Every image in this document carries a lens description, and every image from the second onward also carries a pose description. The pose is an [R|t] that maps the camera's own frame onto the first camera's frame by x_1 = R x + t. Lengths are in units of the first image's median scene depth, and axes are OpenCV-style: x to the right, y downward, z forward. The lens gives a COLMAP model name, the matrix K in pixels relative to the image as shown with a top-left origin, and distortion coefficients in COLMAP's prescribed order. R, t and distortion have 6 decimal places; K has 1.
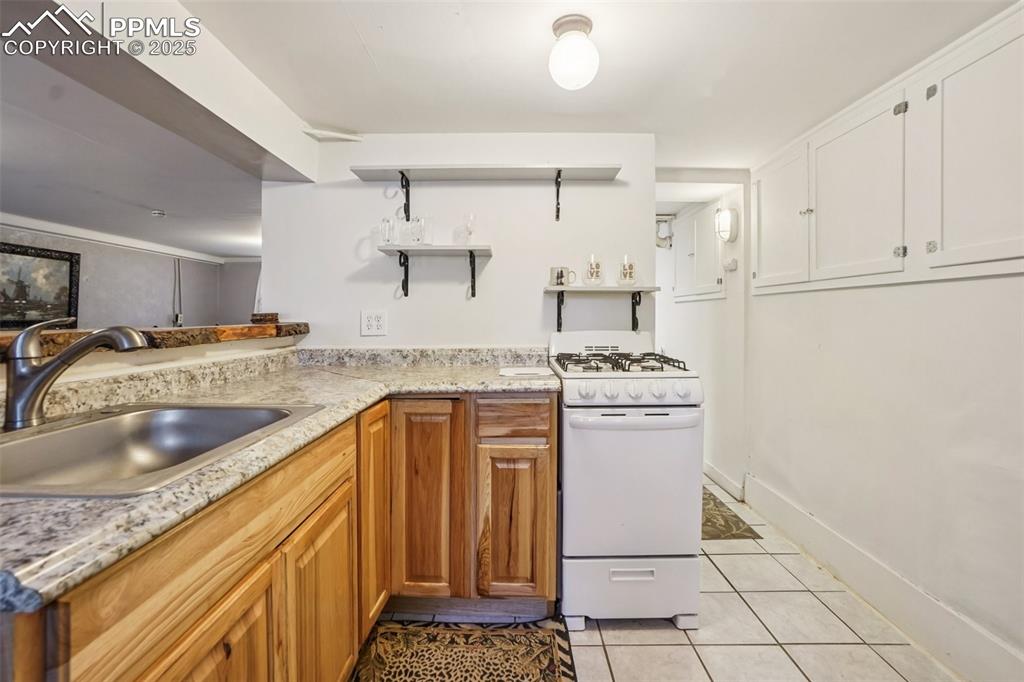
lens RADIAL K [[459.2, 0, 508.5], [0, 459.2, 319.9], [0, 0, 1]] dist [-0.042553, 0.007941]
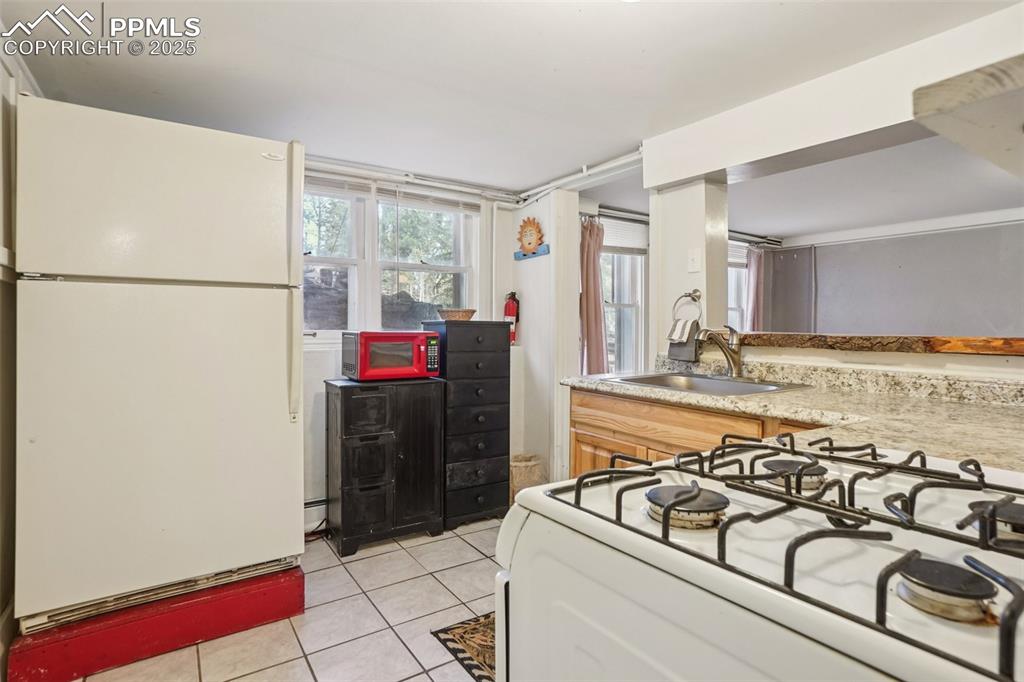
lens RADIAL K [[532.9, 0, 508.2], [0, 532.9, 336.6], [0, 0, 1]] dist [-0.034990, 0.016295]
pose [[-0.828717, 0.007702, -0.559614, 0.513669], [-0.009604, 0.999562, 0.027979, -0.004076], [0.559585, 0.028561, -0.828281, 1.063097]]
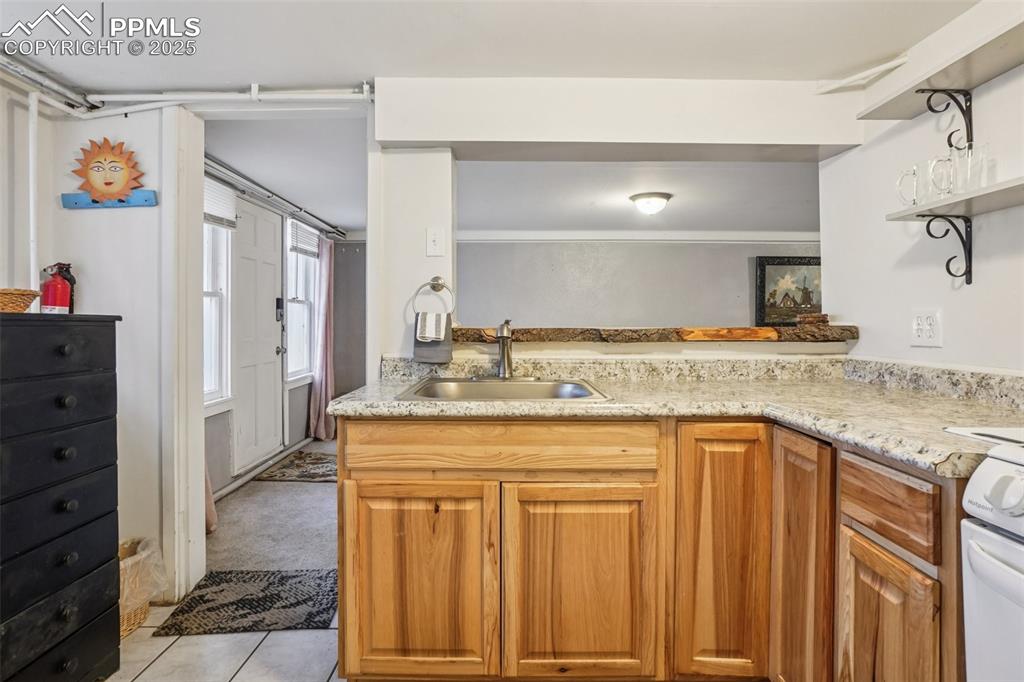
lens RADIAL K [[532.9, 0, 508.6], [0, 532.9, 320.2], [0, 0, 1]] dist [-0.034990, 0.016295]
pose [[0.007351, -0.000235, -0.999973, 0.498523], [-0.005625, 0.999984, -0.000276, -0.000003], [0.999957, 0.005627, 0.007350, 0.427698]]
